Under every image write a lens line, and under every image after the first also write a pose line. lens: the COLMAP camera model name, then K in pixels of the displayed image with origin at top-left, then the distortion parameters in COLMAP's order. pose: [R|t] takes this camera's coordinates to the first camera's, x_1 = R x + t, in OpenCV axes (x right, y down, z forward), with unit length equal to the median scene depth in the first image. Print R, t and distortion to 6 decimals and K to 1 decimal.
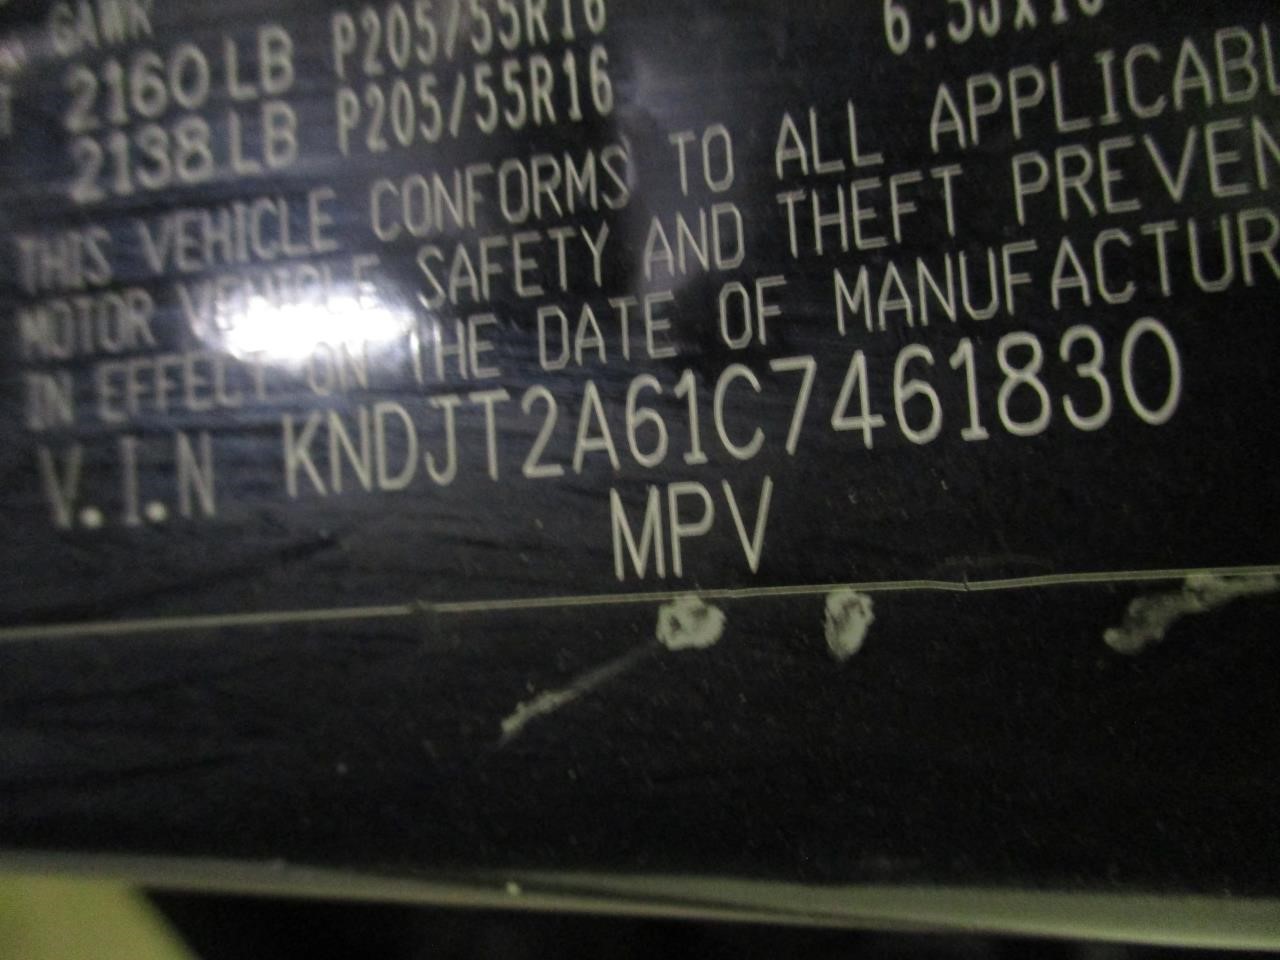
lens RADIAL K [[1087.2, 0, 637.5], [0, 1087.2, 480.1], [0, 0, 1]] dist [-0.030014, 0.012342]
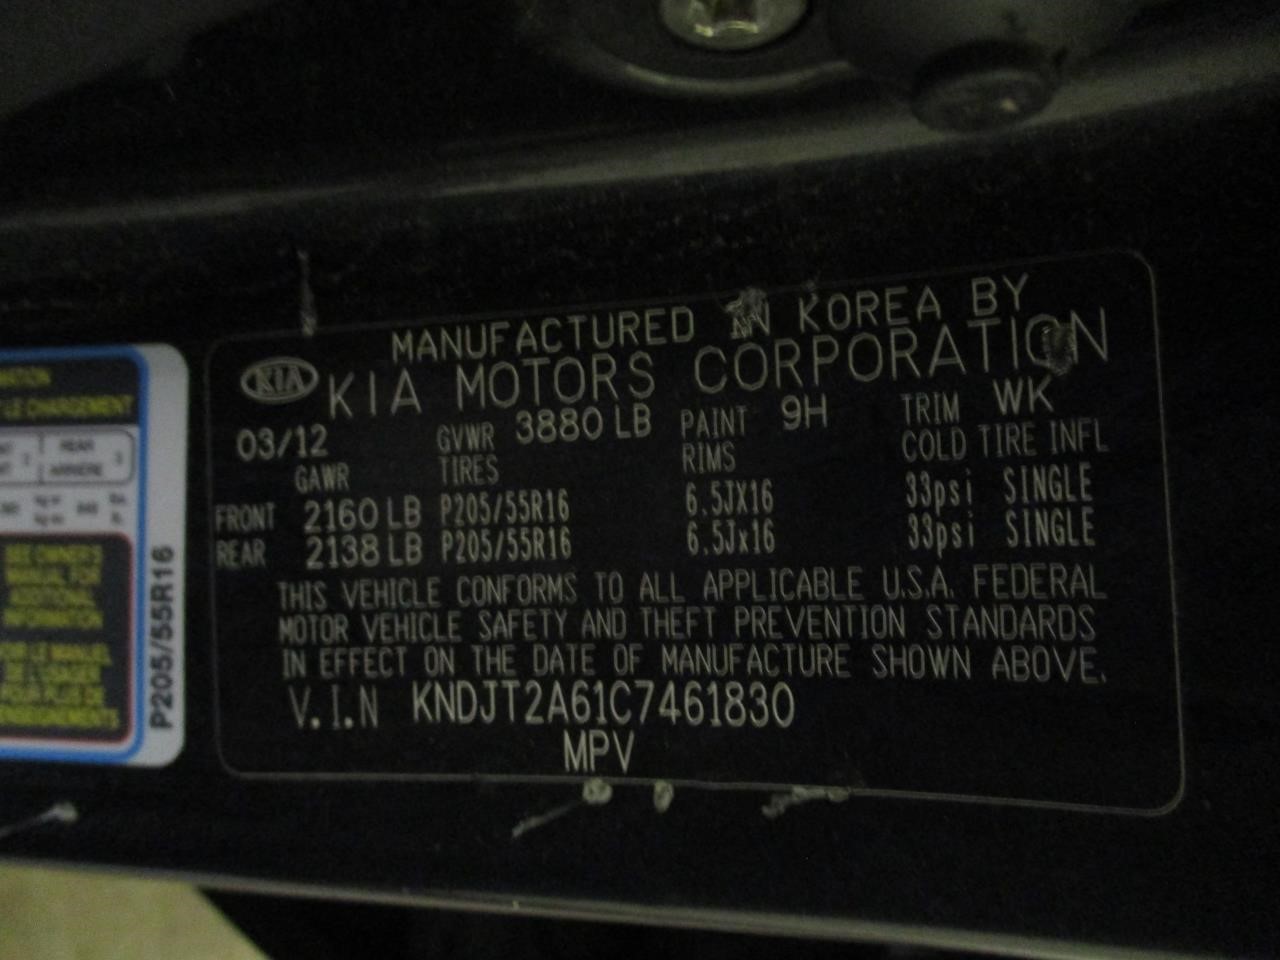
lens RADIAL K [[1087.2, 0, 641.9], [0, 1087.2, 480.0], [0, 0, 1]] dist [-0.030014, 0.012342]
pose [[0.999009, 0.030316, 0.032576, 0.047089], [-0.030572, 0.999505, 0.007397, -0.534684], [-0.032336, -0.008385, 0.999442, -1.260132]]
